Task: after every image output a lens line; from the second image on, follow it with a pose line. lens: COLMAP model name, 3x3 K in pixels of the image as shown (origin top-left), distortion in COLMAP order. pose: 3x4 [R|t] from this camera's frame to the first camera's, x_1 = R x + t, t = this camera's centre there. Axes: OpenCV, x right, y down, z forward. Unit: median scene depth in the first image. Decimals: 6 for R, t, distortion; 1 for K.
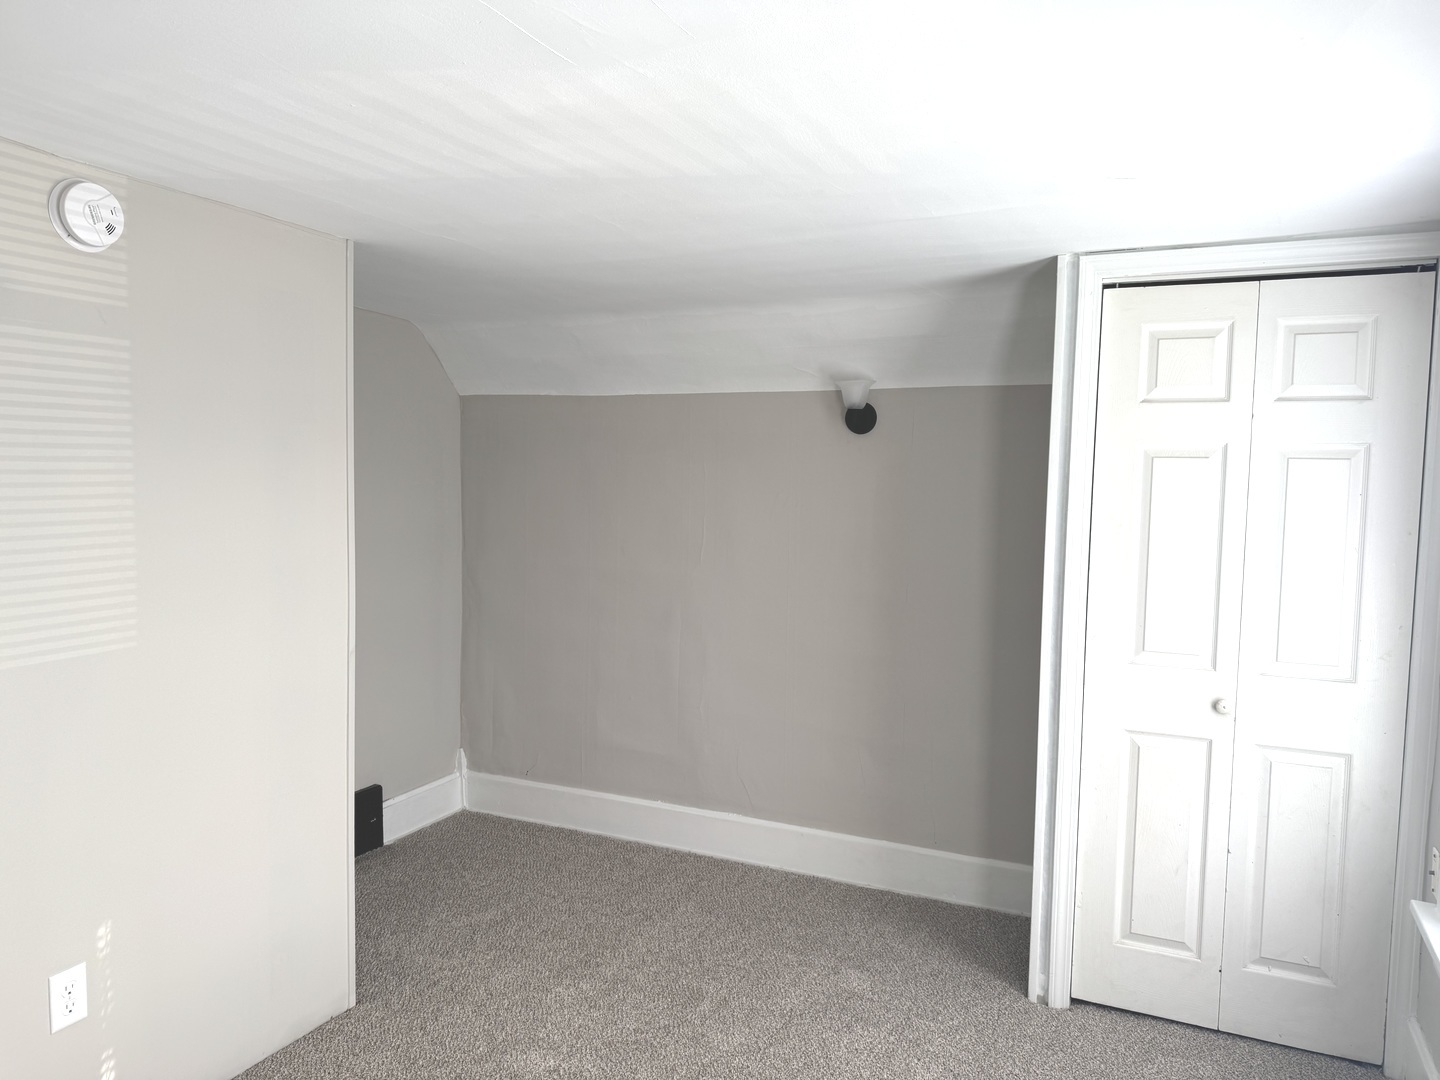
lens RADIAL K [[1021.9, 0, 713.2], [0, 1021.9, 544.5], [0, 0, 1]] dist [0.087292, -0.105134]
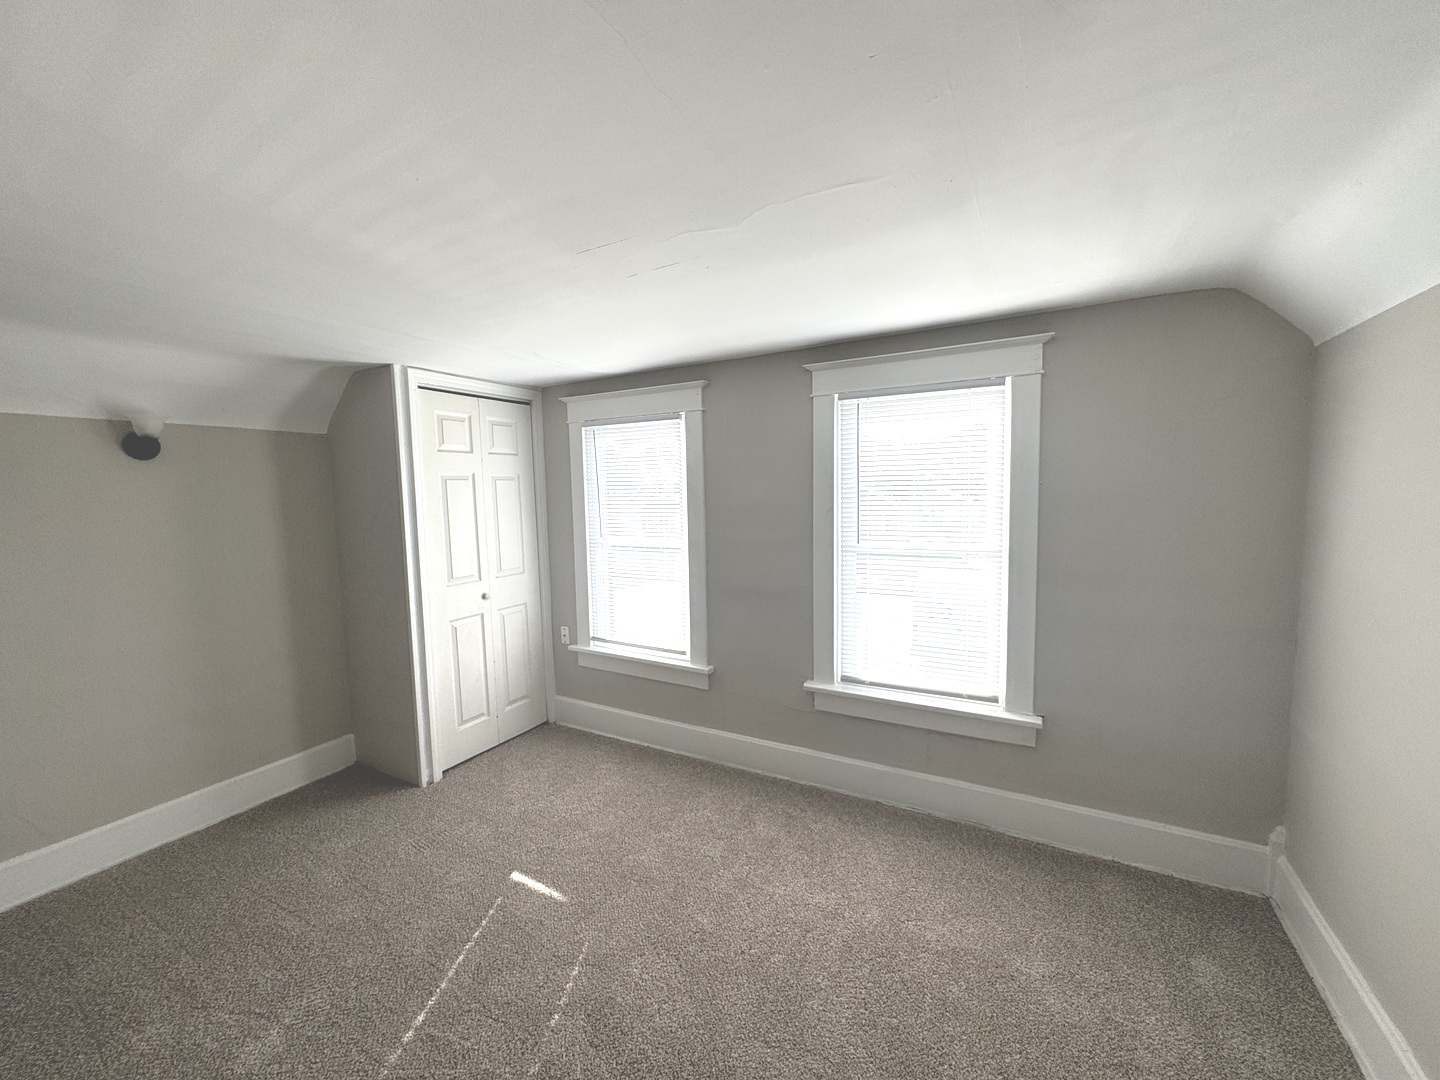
lens RADIAL K [[579.4, 0, 720.0], [0, 579.4, 540.0], [0, 0, 1]] dist [-0.000098, 0.000029]
pose [[0.072791, -0.108980, 0.991375, -0.634430], [0.090989, 0.990592, 0.102214, -0.036509], [-0.993188, 0.082764, 0.082022, 0.408156]]
